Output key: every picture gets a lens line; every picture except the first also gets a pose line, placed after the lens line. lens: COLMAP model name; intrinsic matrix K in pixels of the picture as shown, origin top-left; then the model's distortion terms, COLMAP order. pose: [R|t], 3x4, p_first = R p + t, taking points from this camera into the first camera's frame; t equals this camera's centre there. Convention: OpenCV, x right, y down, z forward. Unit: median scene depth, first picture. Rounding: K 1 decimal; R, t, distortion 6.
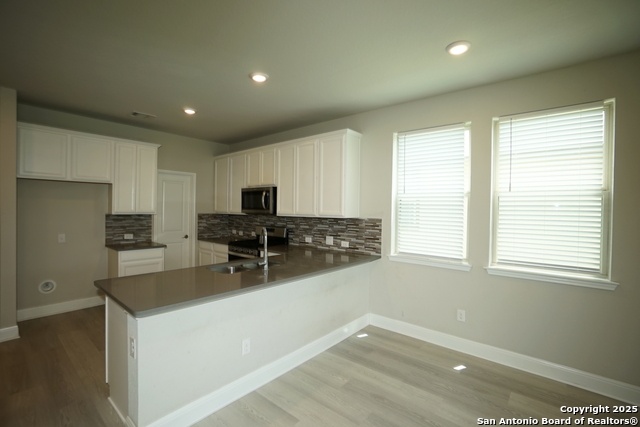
lens RADIAL K [[290.5, 0, 309.0], [0, 290.5, 212.7], [0, 0, 1]] dist [0.003795, 0.001755]
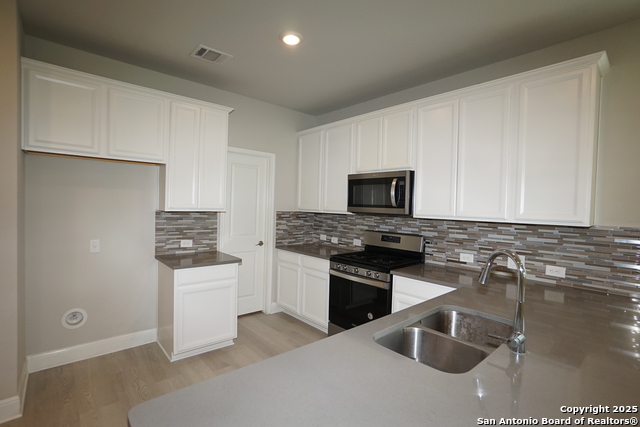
lens RADIAL K [[296.3, 0, 318.6], [0, 296.3, 213.8], [0, 0, 1]] dist [-0.006098, -0.000885]
pose [[0.994905, 0.016650, -0.099436, -0.246154], [-0.015298, 0.999780, 0.014340, -0.003673], [0.099653, -0.012746, 0.994941, 0.343526]]
